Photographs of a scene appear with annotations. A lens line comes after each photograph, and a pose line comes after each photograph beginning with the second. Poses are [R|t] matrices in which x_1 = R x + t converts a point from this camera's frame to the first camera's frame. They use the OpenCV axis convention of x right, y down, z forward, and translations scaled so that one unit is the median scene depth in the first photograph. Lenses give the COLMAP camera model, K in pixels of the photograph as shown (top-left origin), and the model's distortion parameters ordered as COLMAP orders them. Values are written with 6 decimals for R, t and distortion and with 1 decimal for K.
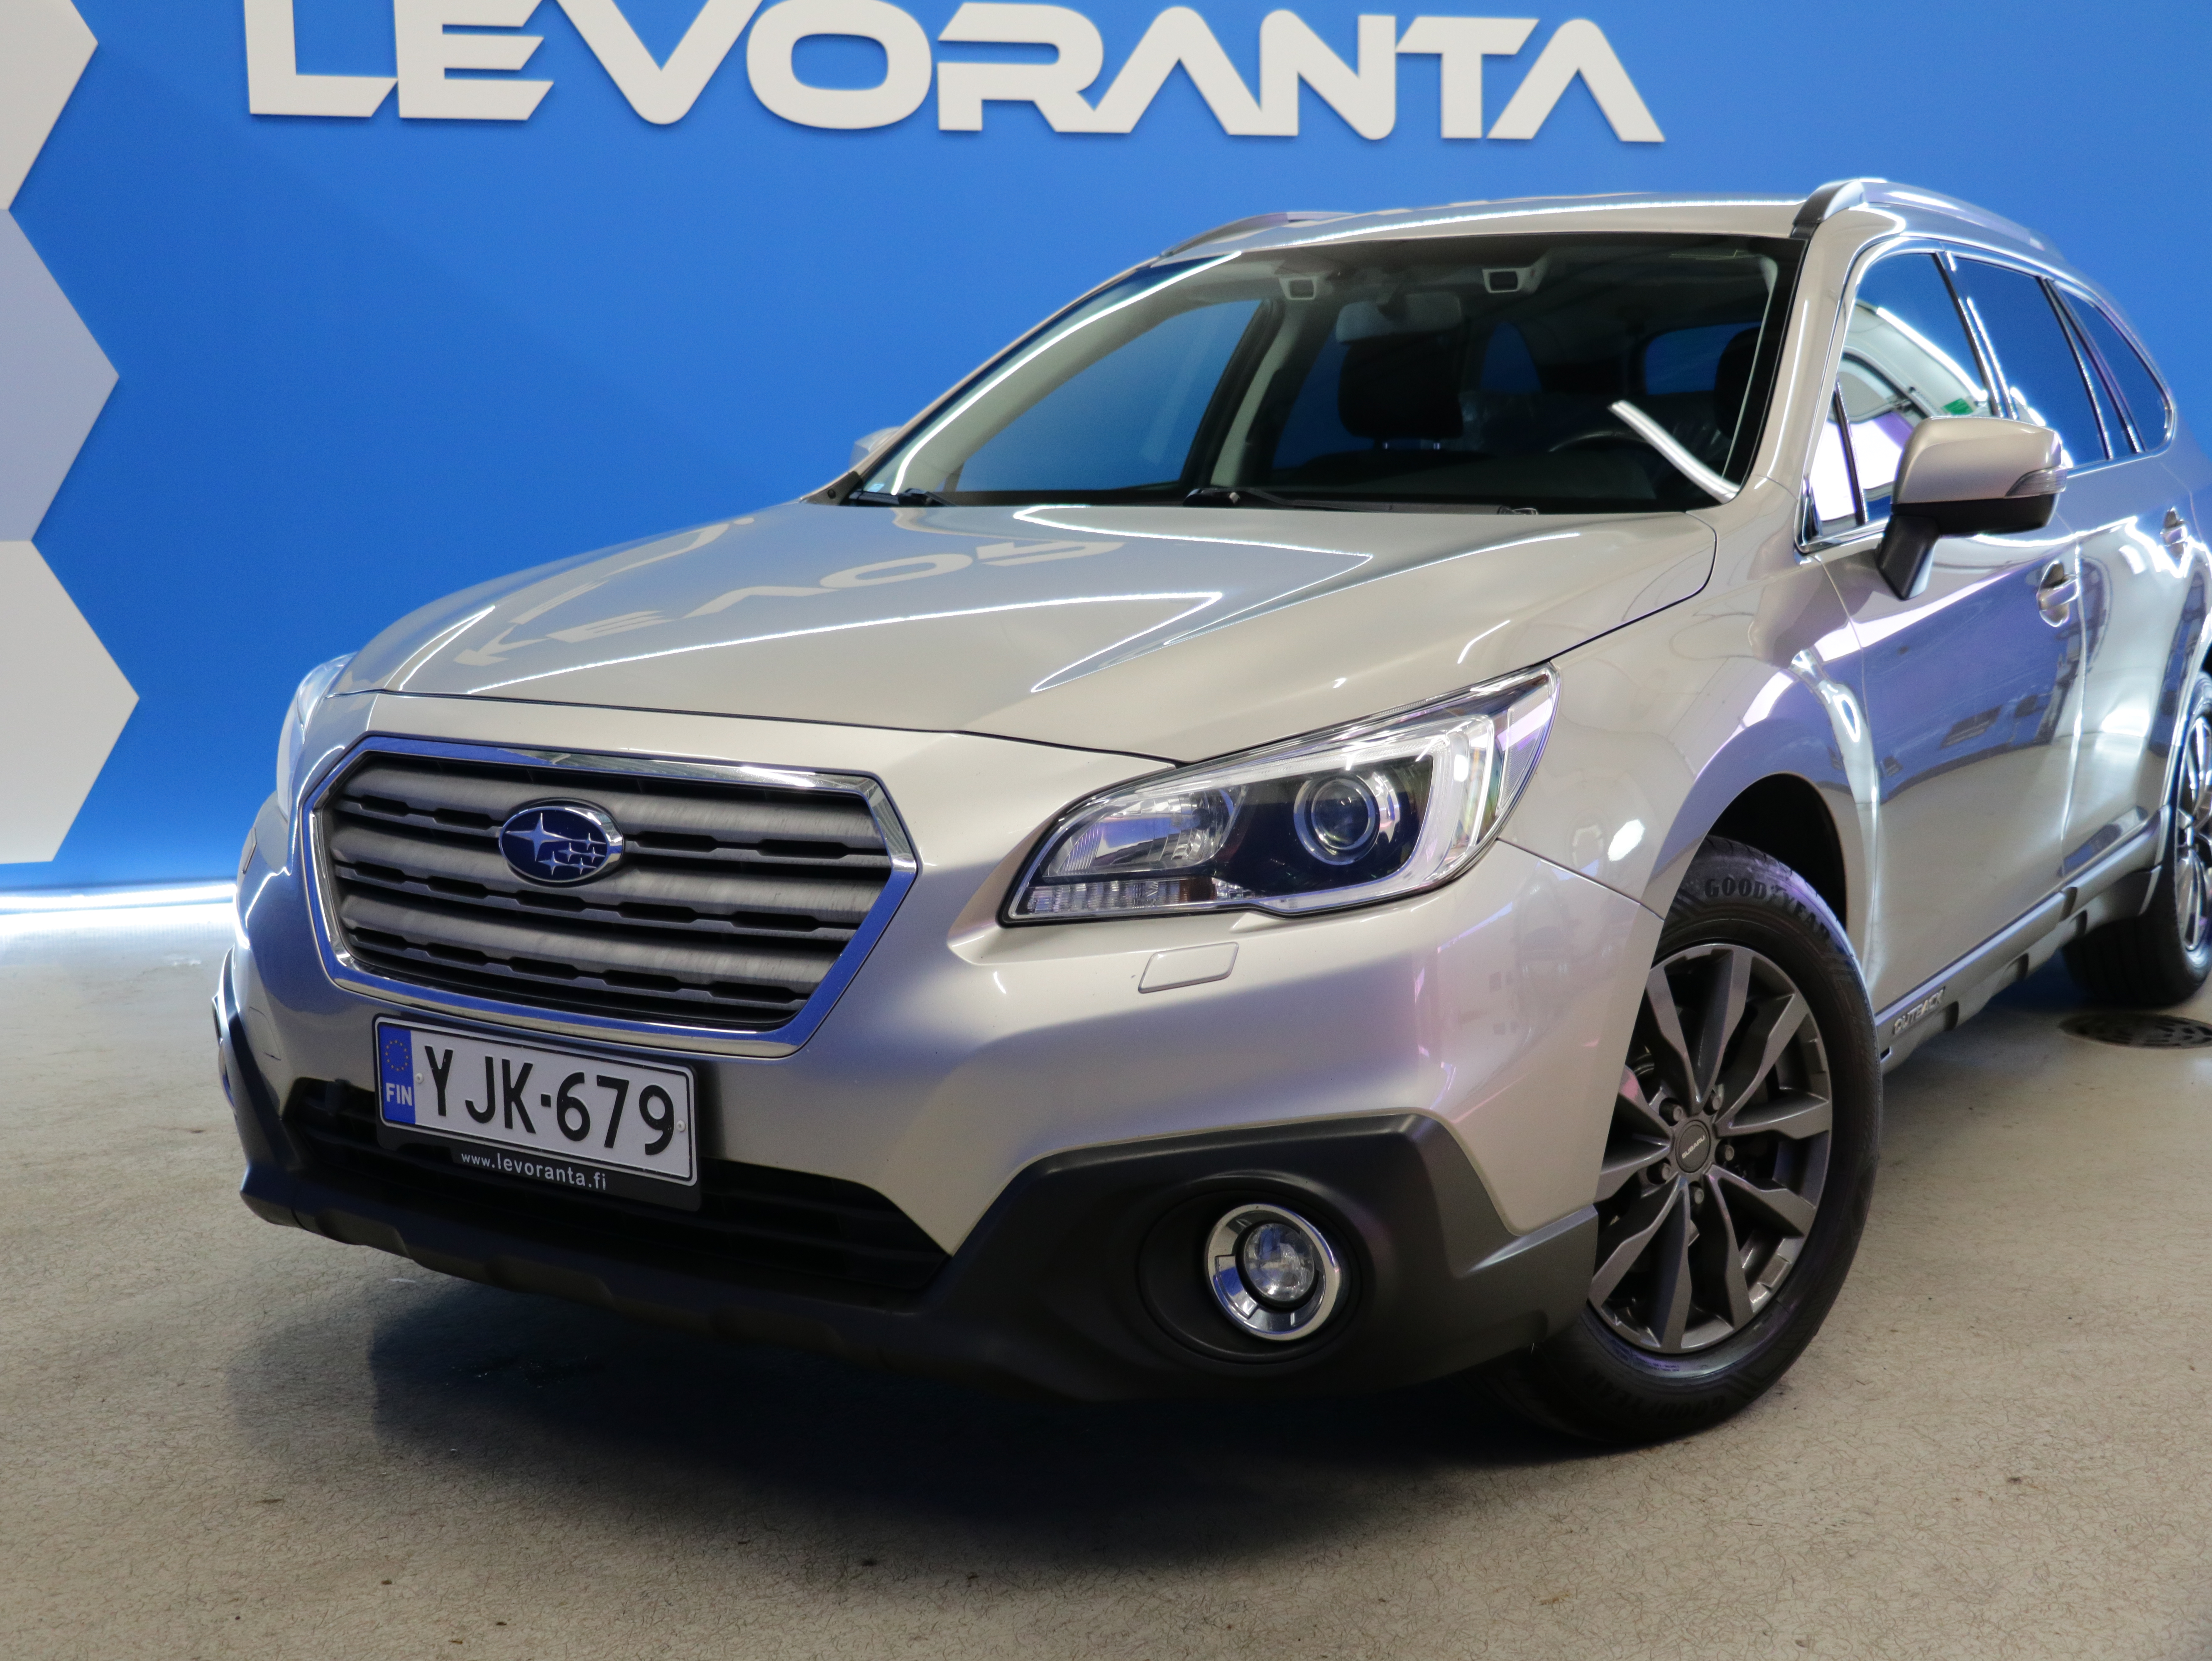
lens RADIAL K [[2618.3, 0, 1106.0], [0, 2618.3, 830.5], [0, 0, 1]] dist [-0.008646, -0.024058]
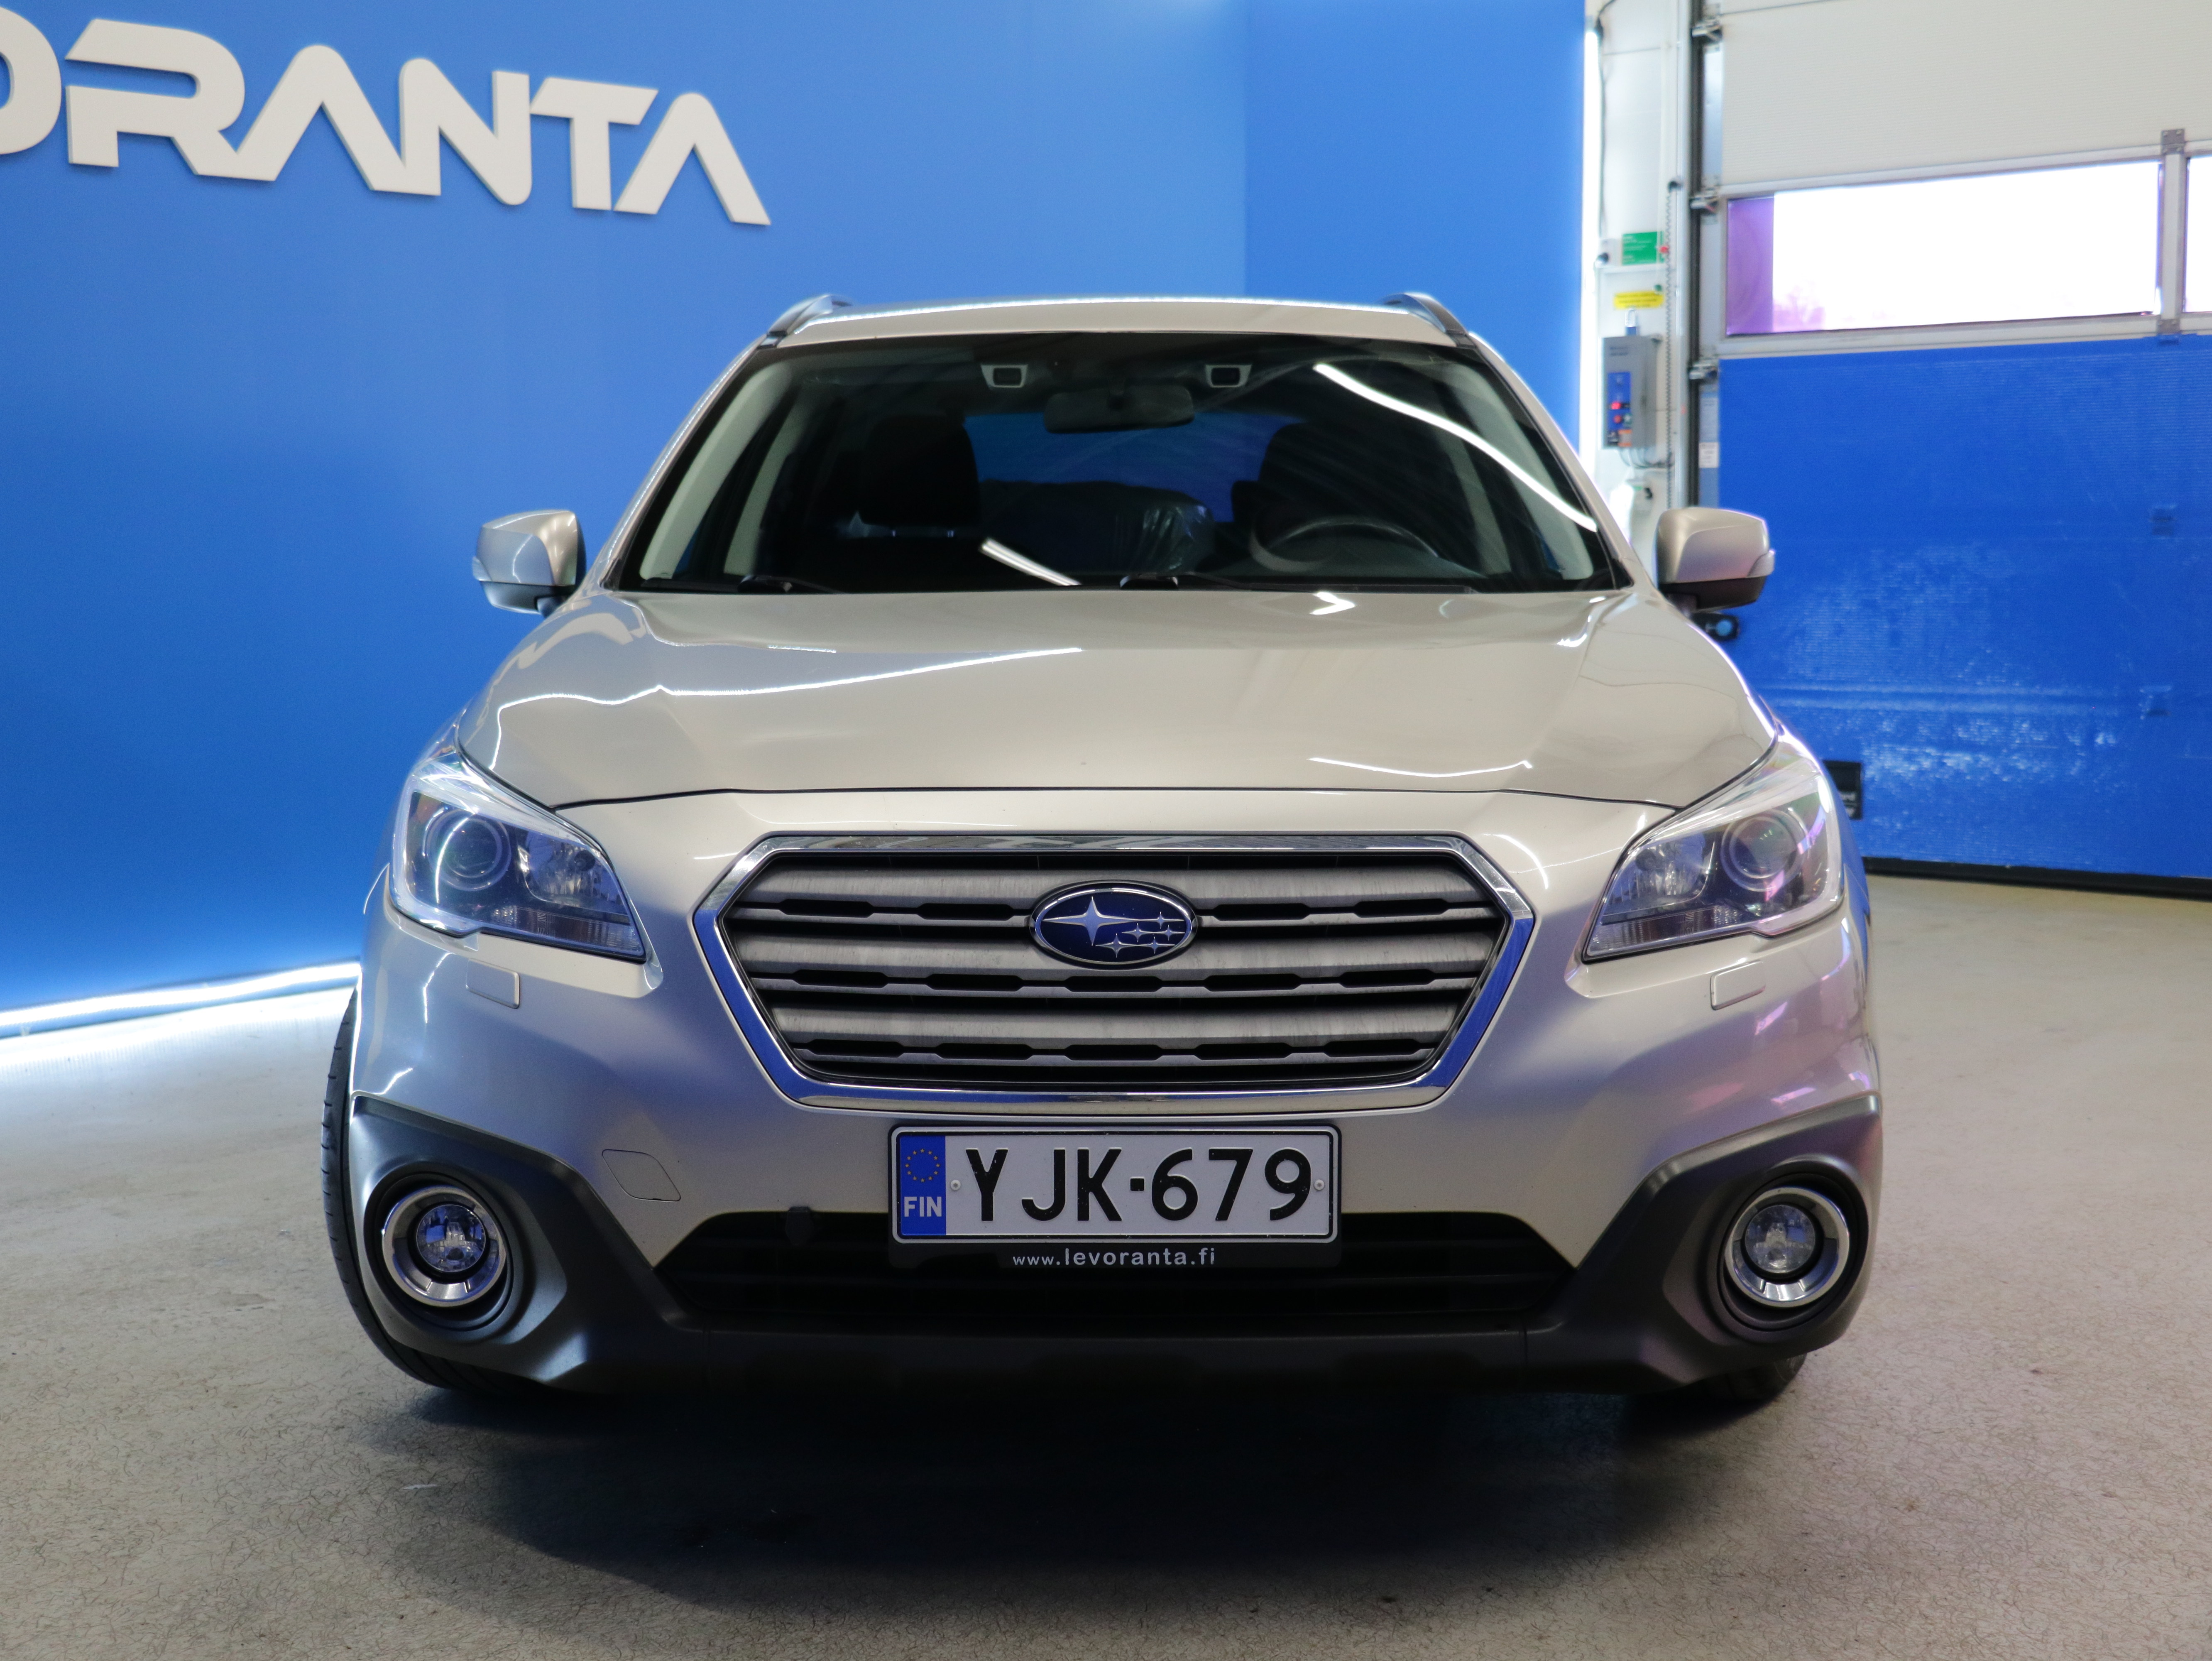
lens RADIAL K [[2969.2, 0, 1106.0], [0, 2969.2, 830.5], [0, 0, 1]] dist [-0.015276, 0.026786]
pose [[0.838579, -0.050414, 0.542442, -0.783103], [0.076308, 0.996763, -0.025328, -0.002645], [-0.539409, 0.062632, 0.839712, 0.052644]]
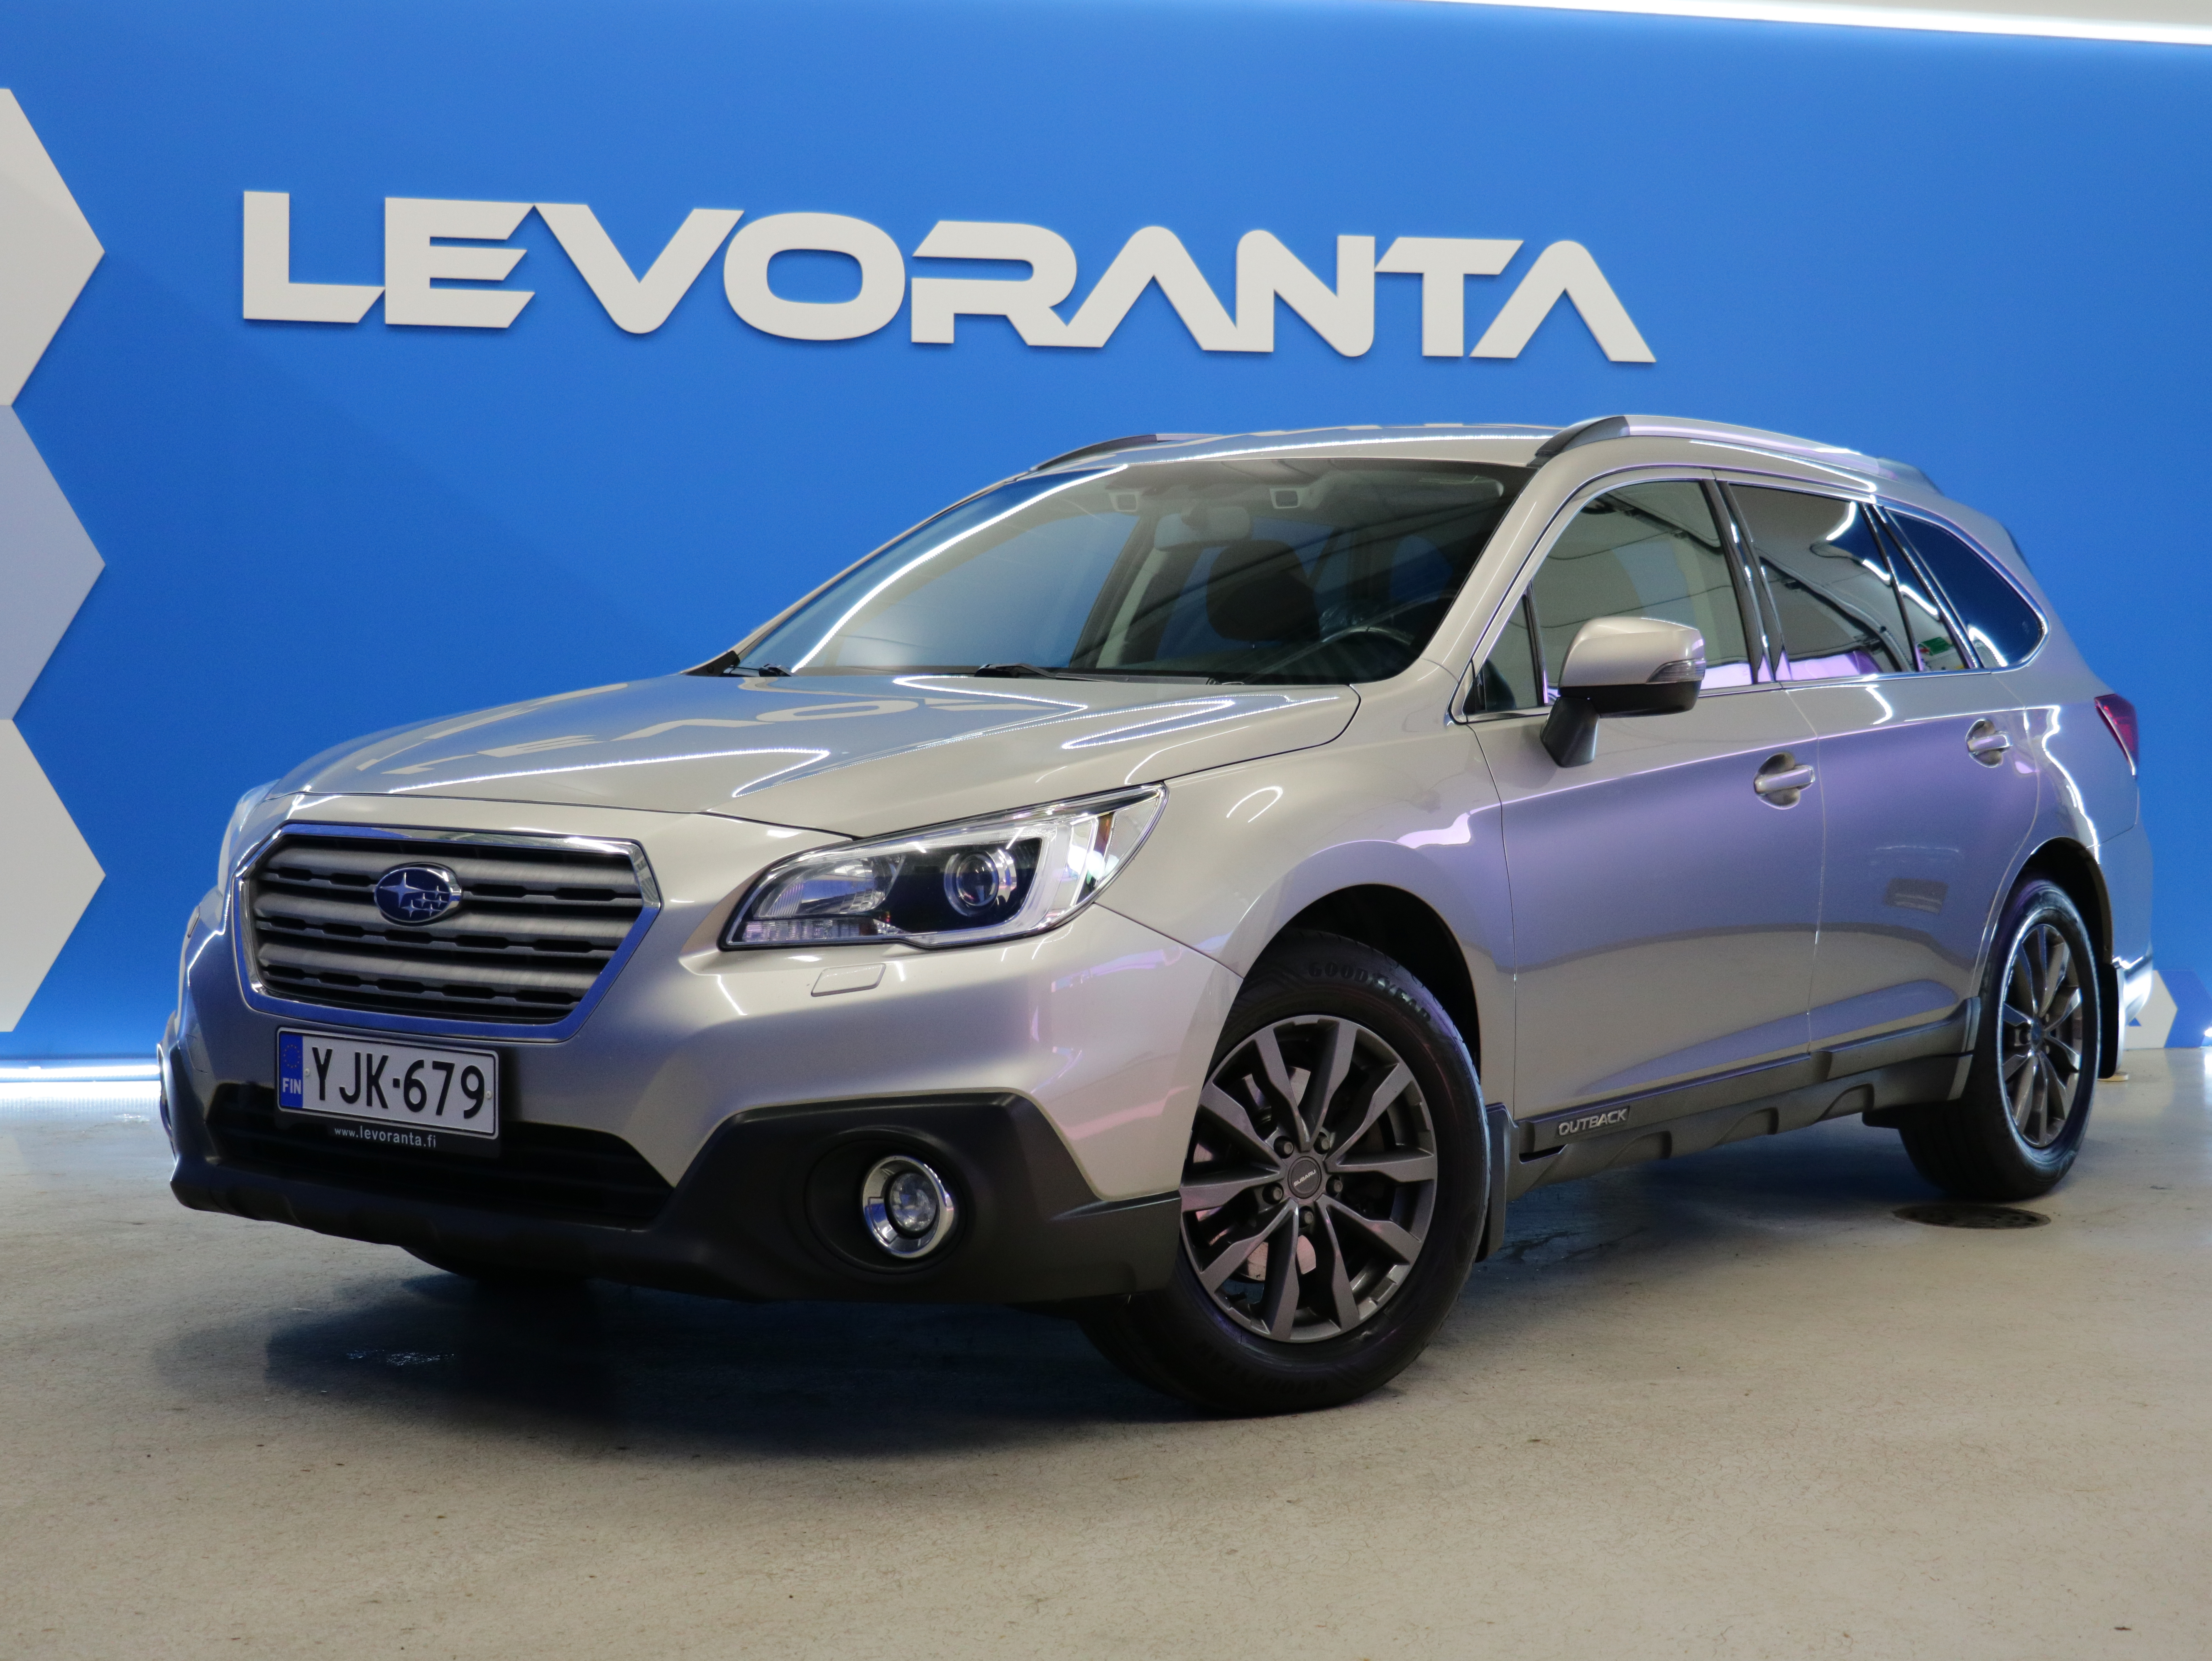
lens RADIAL K [[3368.8, 0, 1106.0], [0, 3368.8, 830.5], [0, 0, 1]] dist [0.009213, -0.135195]
pose [[0.997762, 0.024376, -0.062264, 0.242522], [-0.030817, 0.994030, -0.104667, 0.136815], [0.059341, 0.106352, 0.992556, -0.678334]]
